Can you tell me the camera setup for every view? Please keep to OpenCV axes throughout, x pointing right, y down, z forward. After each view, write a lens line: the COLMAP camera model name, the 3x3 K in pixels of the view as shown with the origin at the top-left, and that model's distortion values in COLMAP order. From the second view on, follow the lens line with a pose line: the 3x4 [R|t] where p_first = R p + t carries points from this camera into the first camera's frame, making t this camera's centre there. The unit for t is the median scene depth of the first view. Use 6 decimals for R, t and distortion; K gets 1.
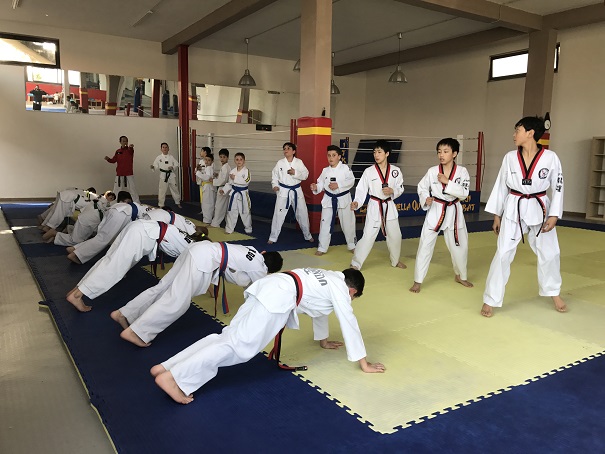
lens RADIAL K [[492.7, 0, 302.5], [0, 492.7, 227.0], [0, 0, 1]] dist [0.010301, 0.011706]
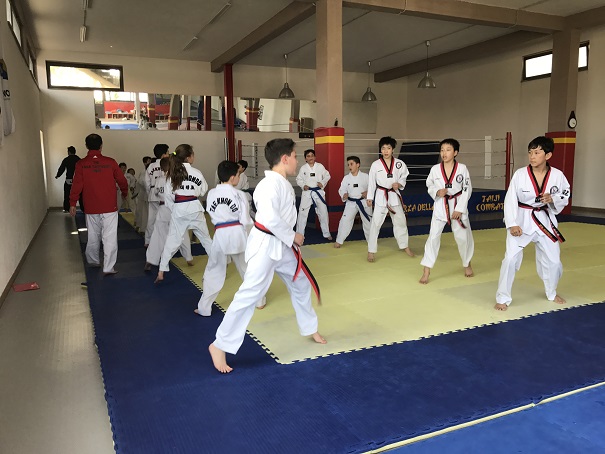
lens RADIAL K [[492.7, 0, 302.5], [0, 492.7, 227.0], [0, 0, 1]] dist [0.010301, 0.011706]
pose [[0.990322, -0.012873, -0.138187, 0.076127], [0.011751, 0.999891, -0.008926, 0.007531], [0.138287, 0.007216, 0.990366, -0.070250]]
